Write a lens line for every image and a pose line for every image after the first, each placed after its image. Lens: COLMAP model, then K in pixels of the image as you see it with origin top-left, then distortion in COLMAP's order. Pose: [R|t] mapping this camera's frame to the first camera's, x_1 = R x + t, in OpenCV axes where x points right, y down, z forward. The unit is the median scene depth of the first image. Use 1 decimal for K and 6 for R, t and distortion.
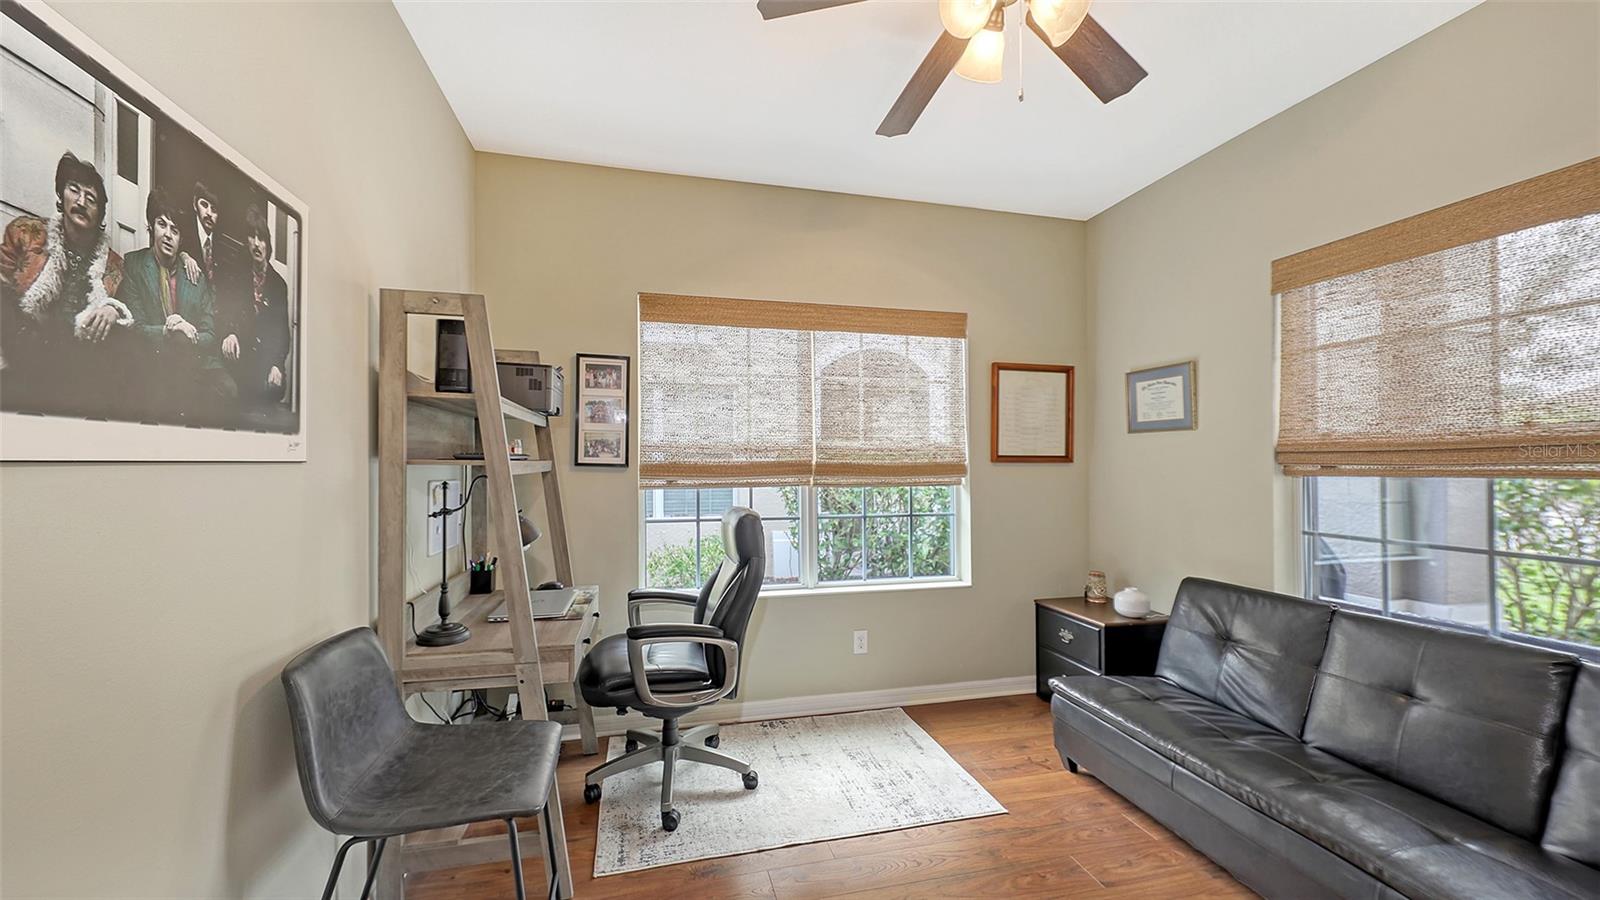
lens RADIAL K [[601.6, 0, 795.8], [0, 601.6, 455.8], [0, 0, 1]] dist [-0.004053, 0.001190]
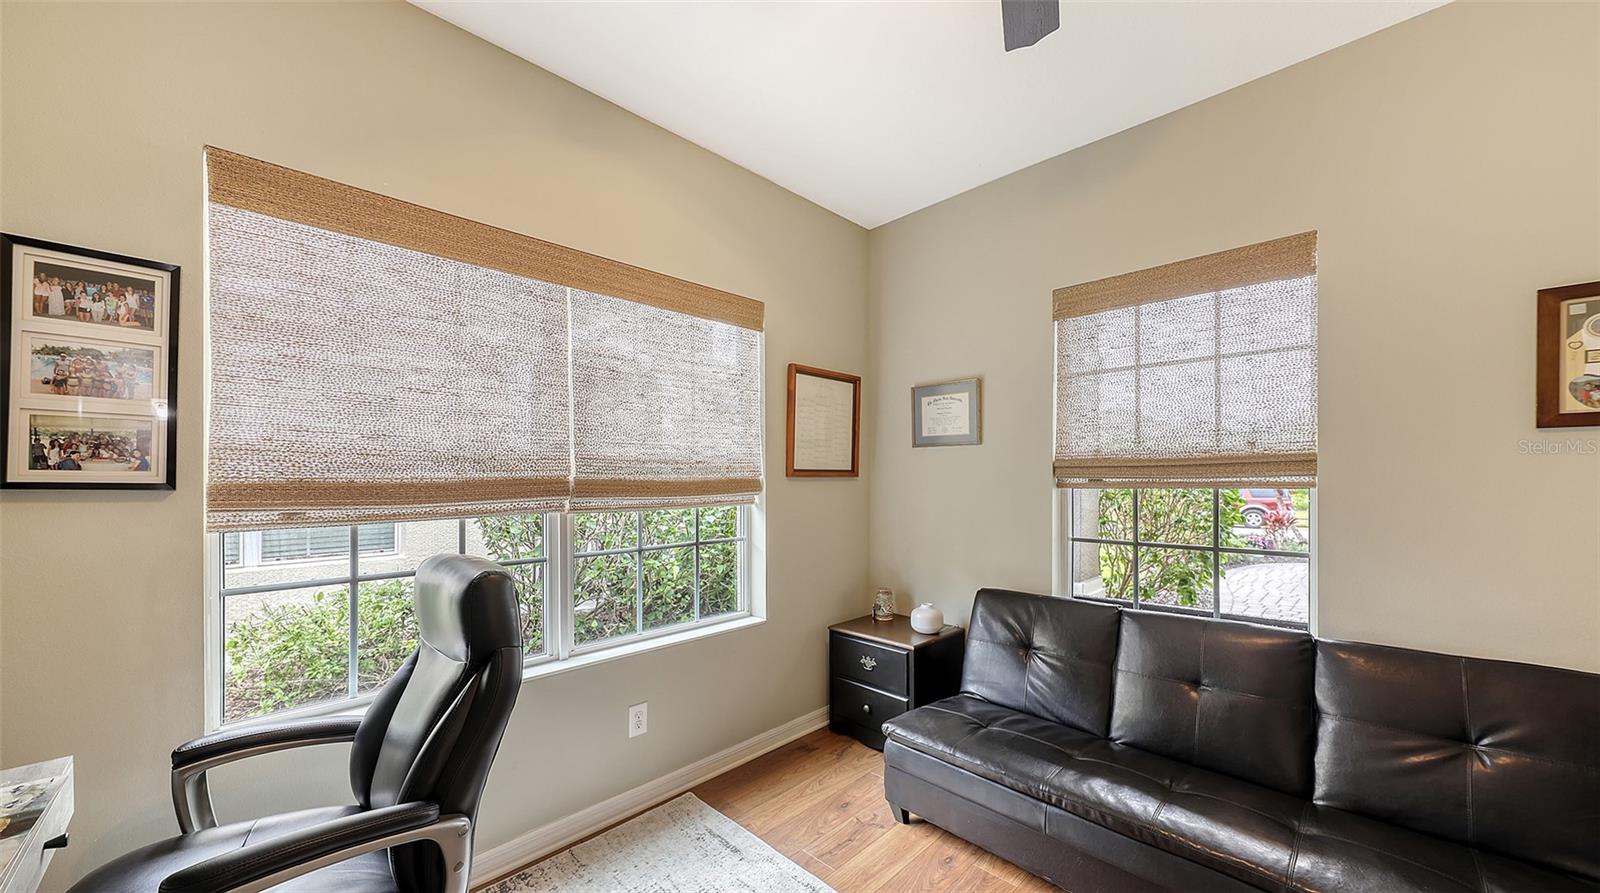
lens RADIAL K [[568.9, 0, 838.8], [0, 568.9, 470.7], [0, 0, 1]] dist [0.001926, -0.000024]
pose [[0.836341, 0.002043, 0.548206, -0.078085], [-0.001745, 0.999998, -0.001064, 0.002662], [-0.548207, -0.000067, 0.836343, 0.304910]]
